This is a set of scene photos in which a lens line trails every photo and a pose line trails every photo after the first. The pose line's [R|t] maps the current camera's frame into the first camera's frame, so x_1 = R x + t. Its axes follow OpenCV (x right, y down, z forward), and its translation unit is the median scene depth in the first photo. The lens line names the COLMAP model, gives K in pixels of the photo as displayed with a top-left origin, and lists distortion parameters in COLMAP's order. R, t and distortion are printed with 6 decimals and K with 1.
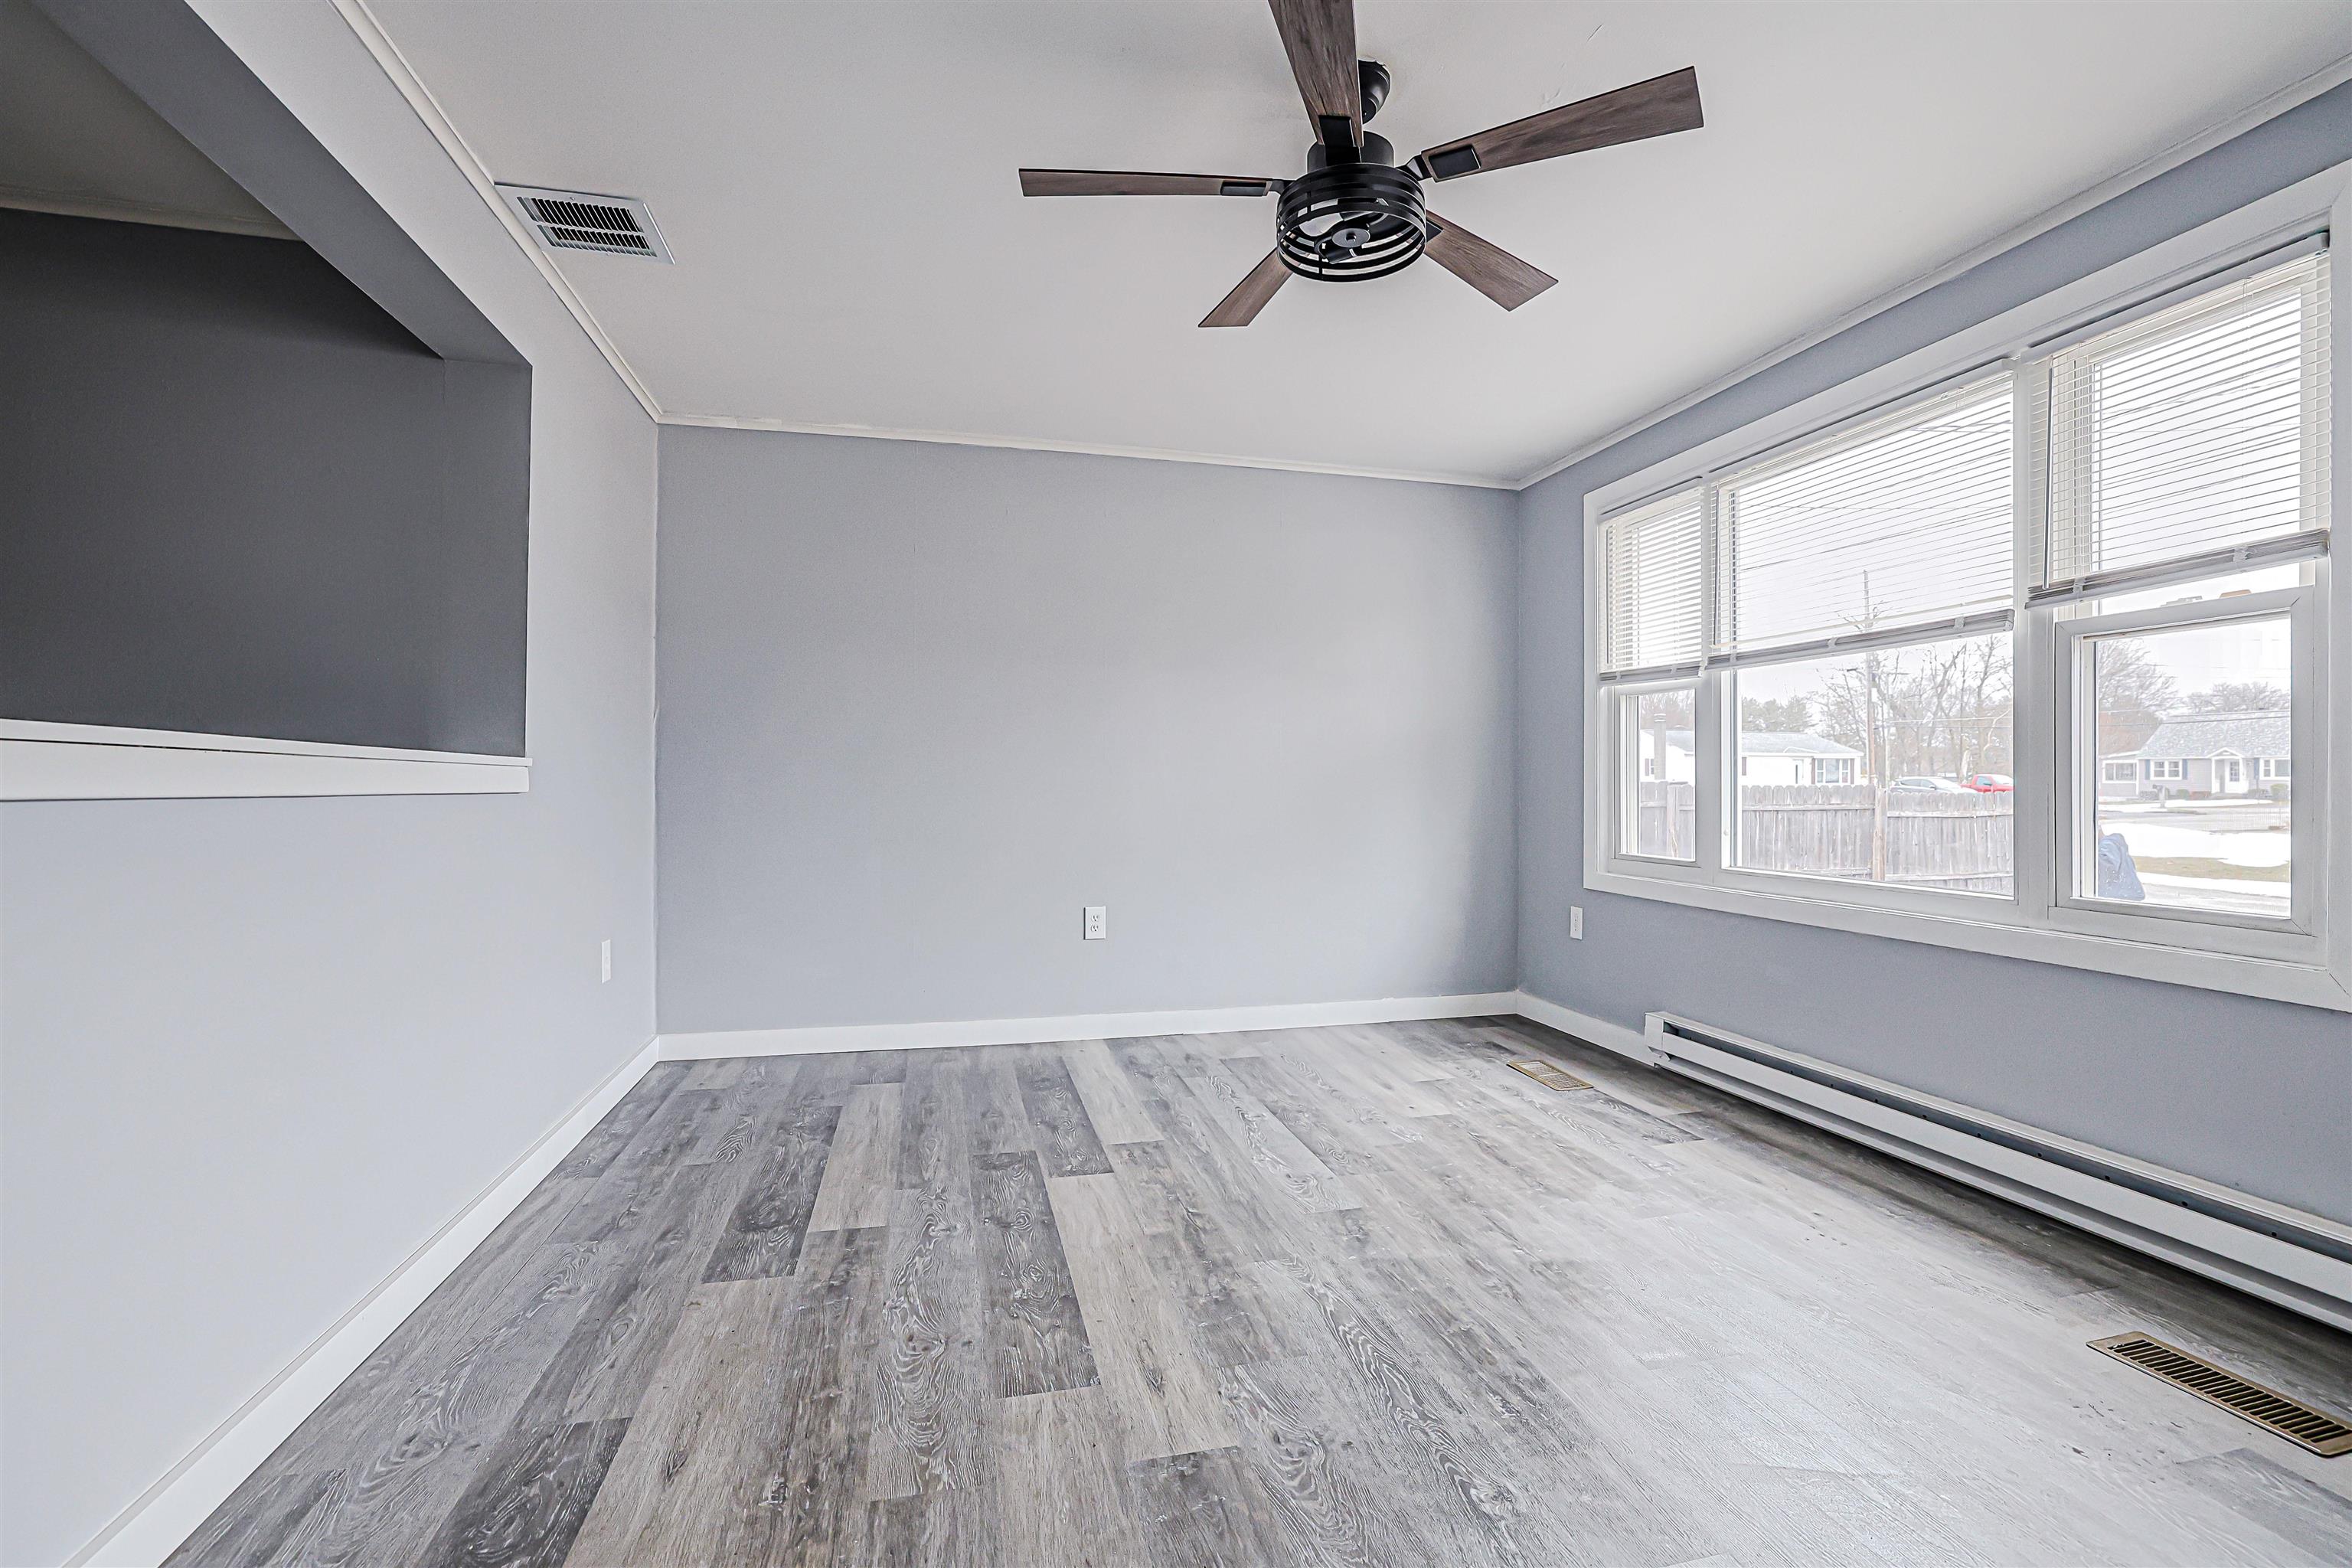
lens RADIAL K [[1075.3, 0, 1216.6], [0, 1075.3, 780.1], [0, 0, 1]] dist [-0.029244, 0.001401]
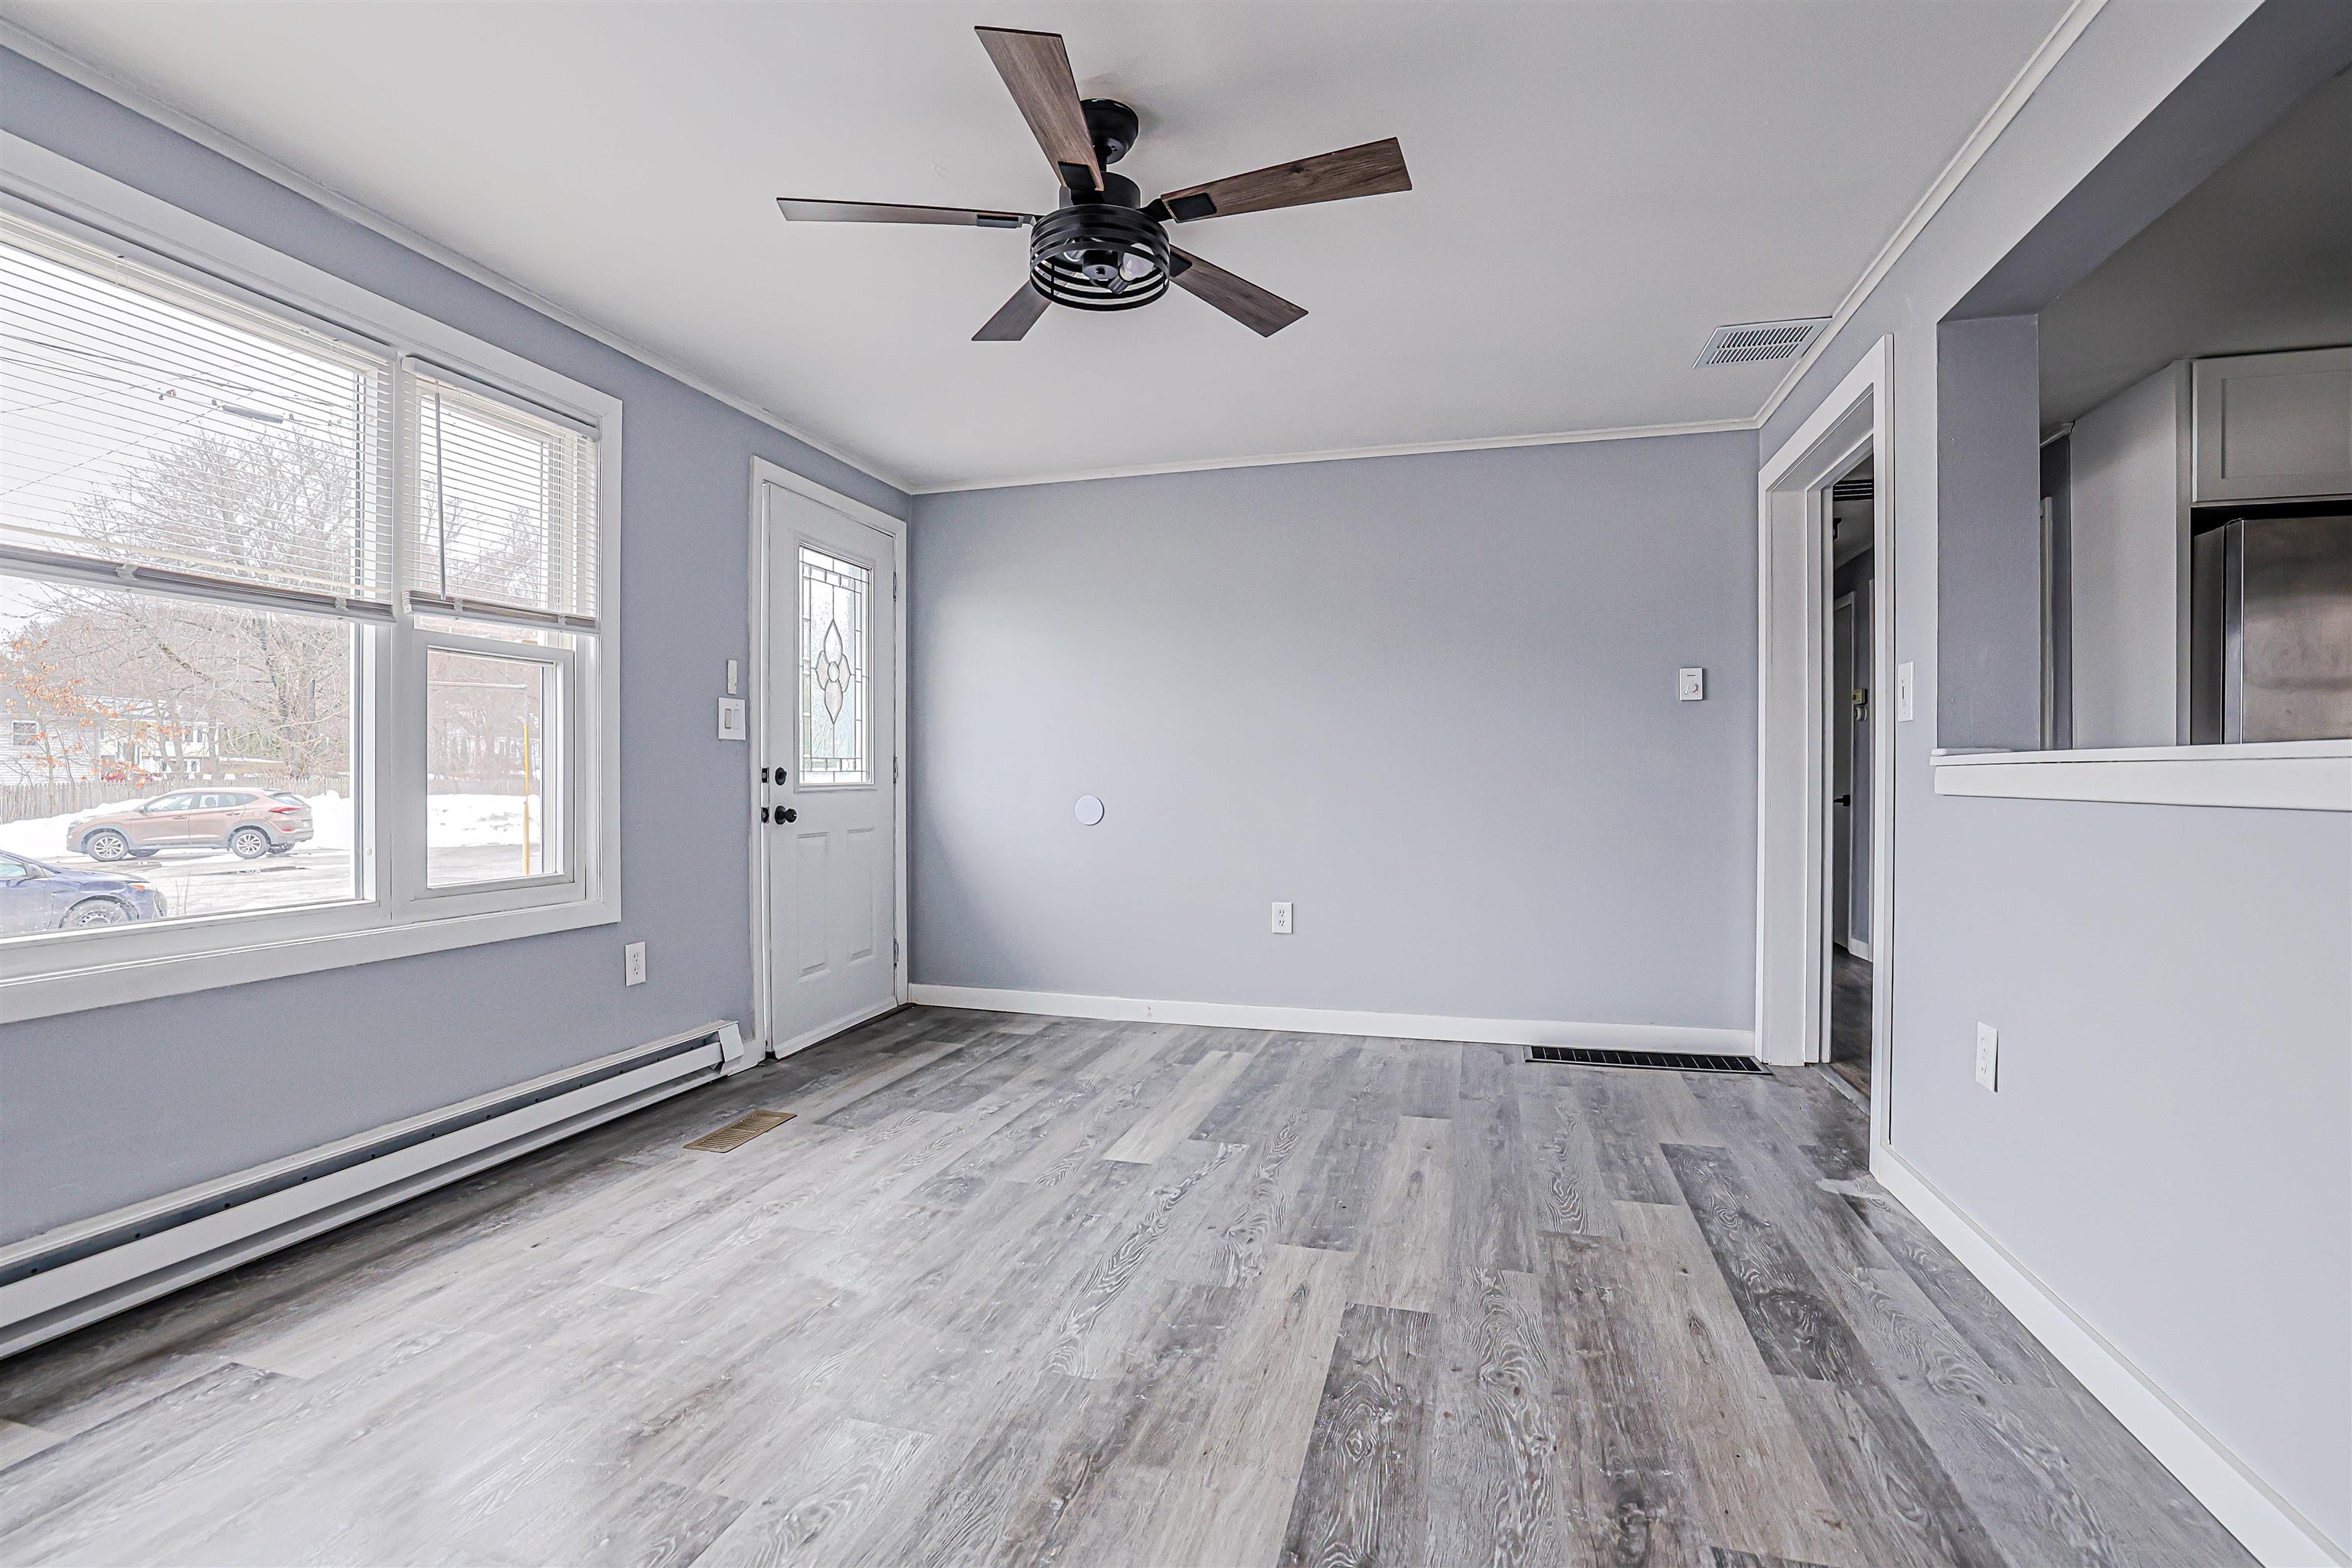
lens RADIAL K [[1061.8, 0, 1177.5], [0, 1061.8, 791.8], [0, 0, 1]] dist [-0.050036, 0.019058]
pose [[-0.860854, -0.007918, 0.508790, -0.380717], [-0.003665, 0.999949, 0.009361, -0.000085], [-0.508838, 0.006194, -0.860840, 1.495277]]
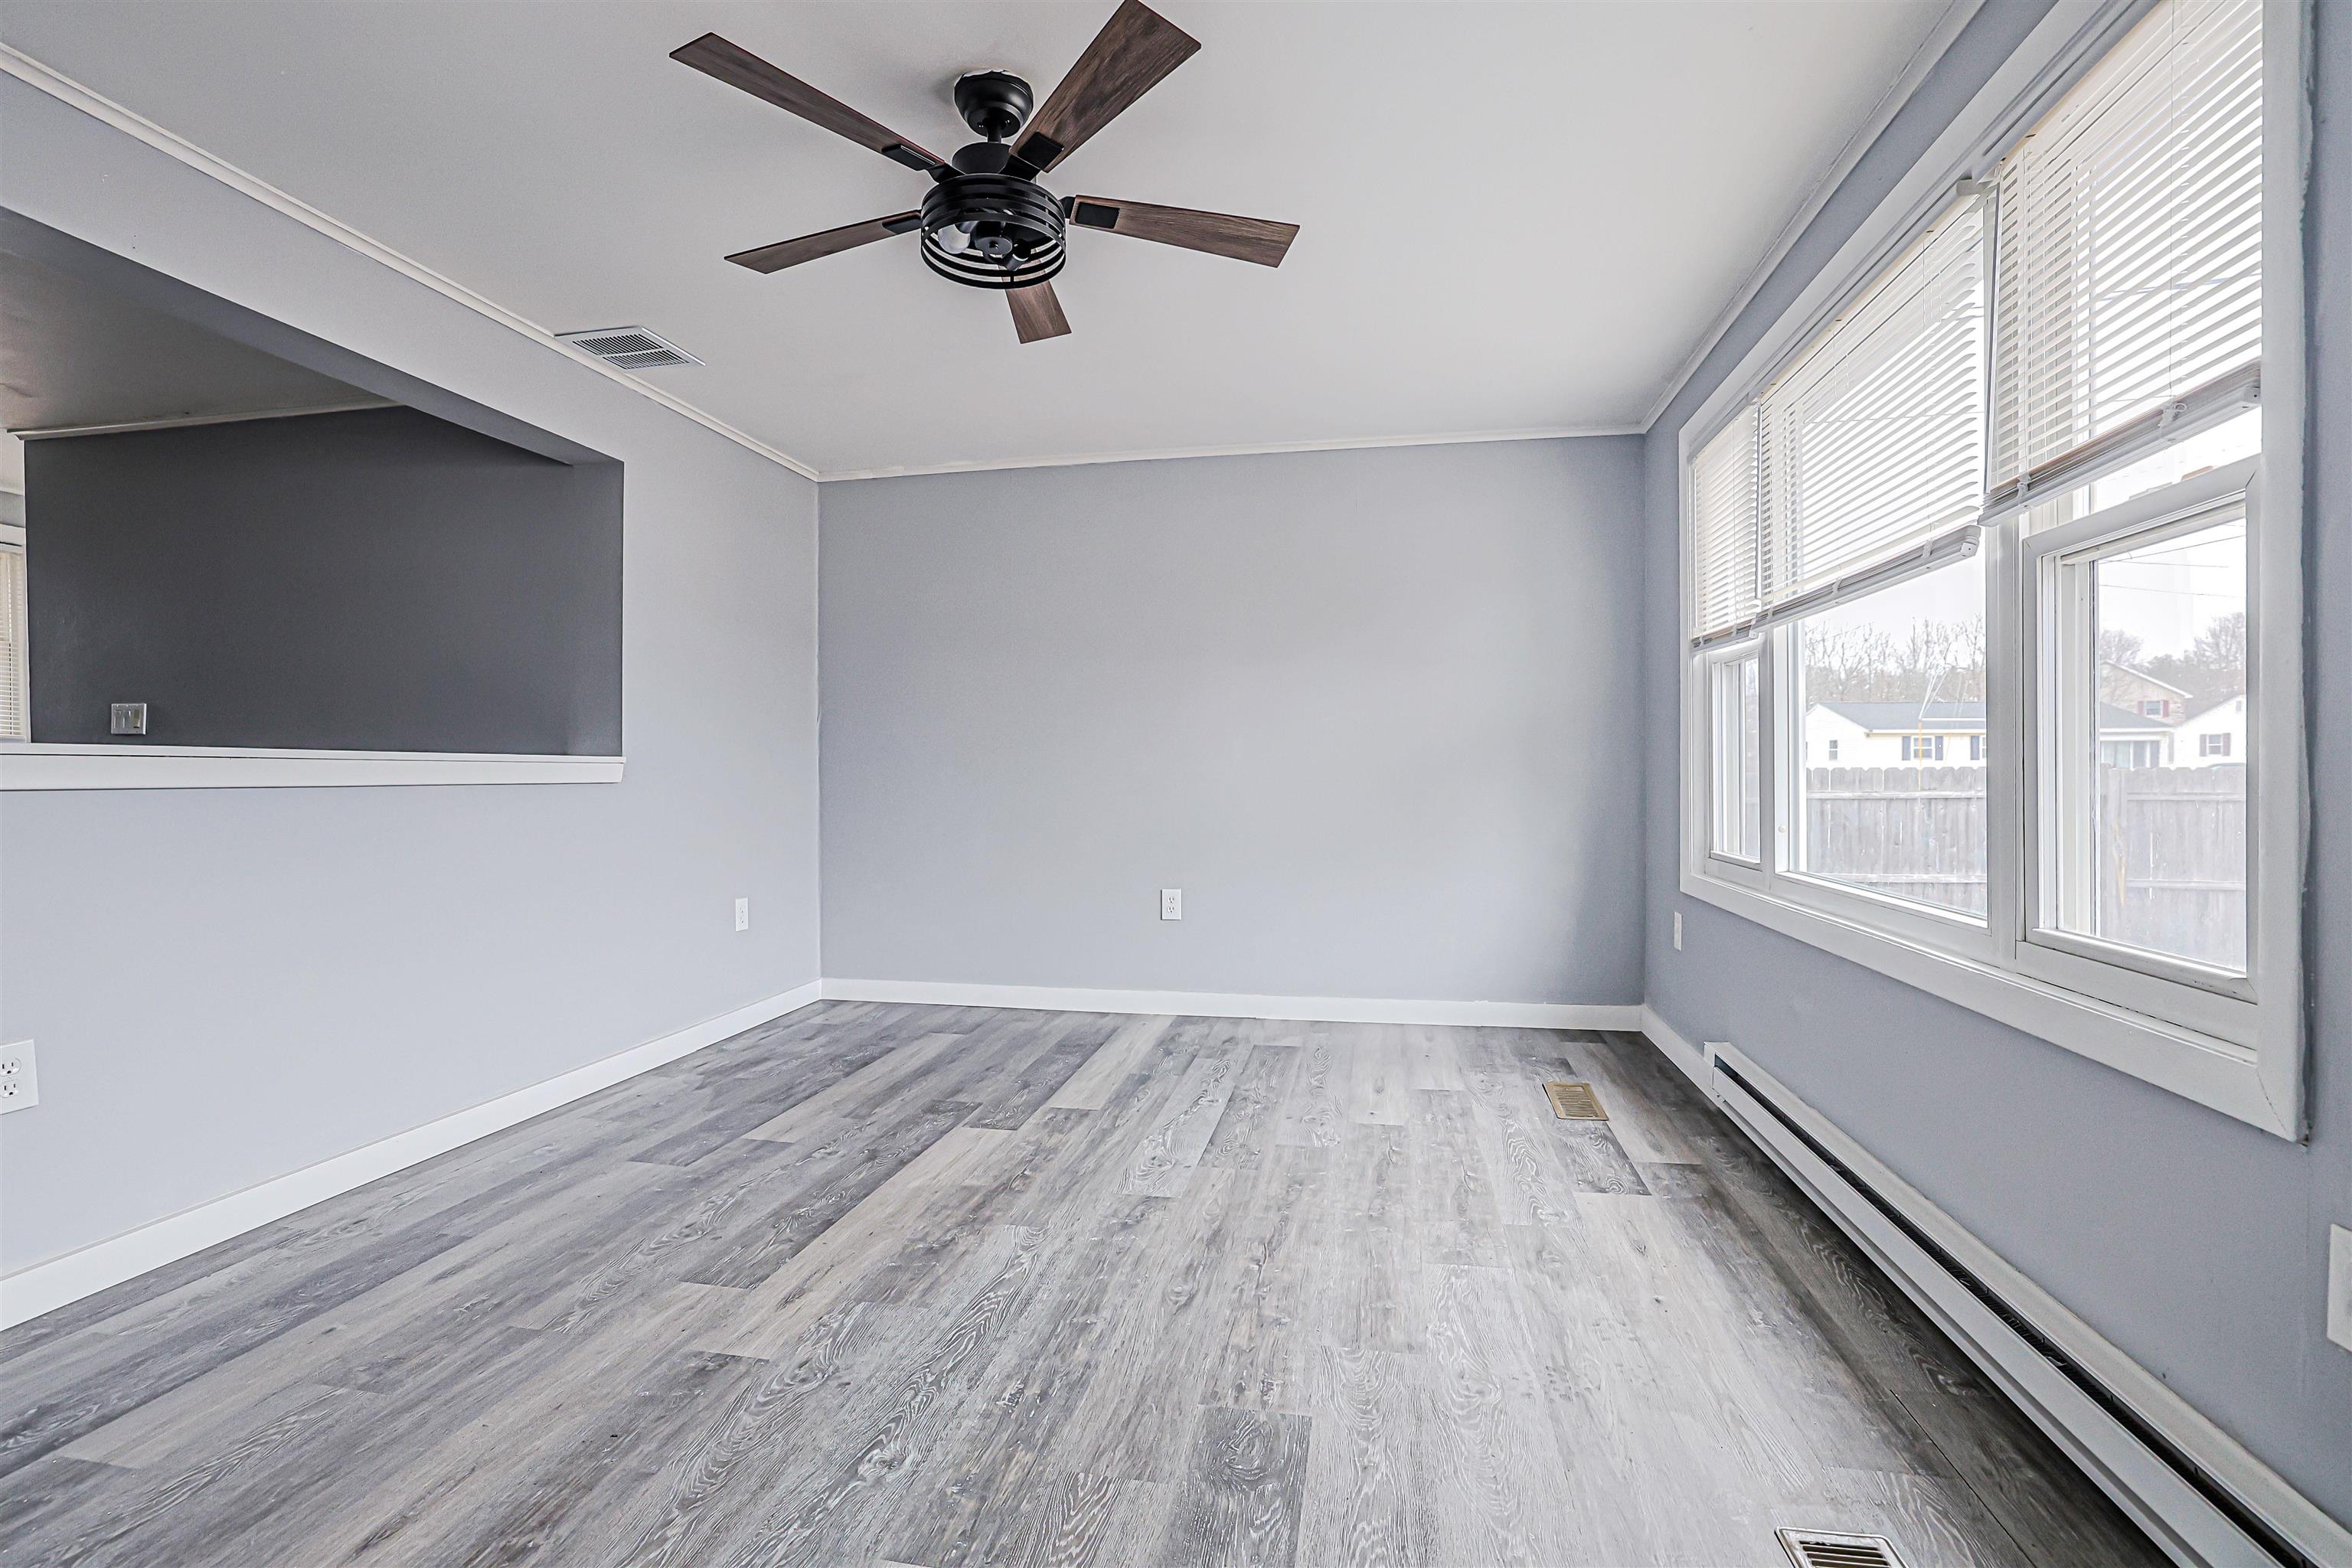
lens RADIAL K [[1052.4, 0, 1178.9], [0, 1052.4, 776.9], [0, 0, 1]] dist [-0.027824, 0.000633]
pose [[0.900726, -0.004084, -0.434368, 0.583016], [0.008228, 0.999937, 0.007660, -0.000122], [0.434309, -0.010473, 0.900703, 0.129540]]
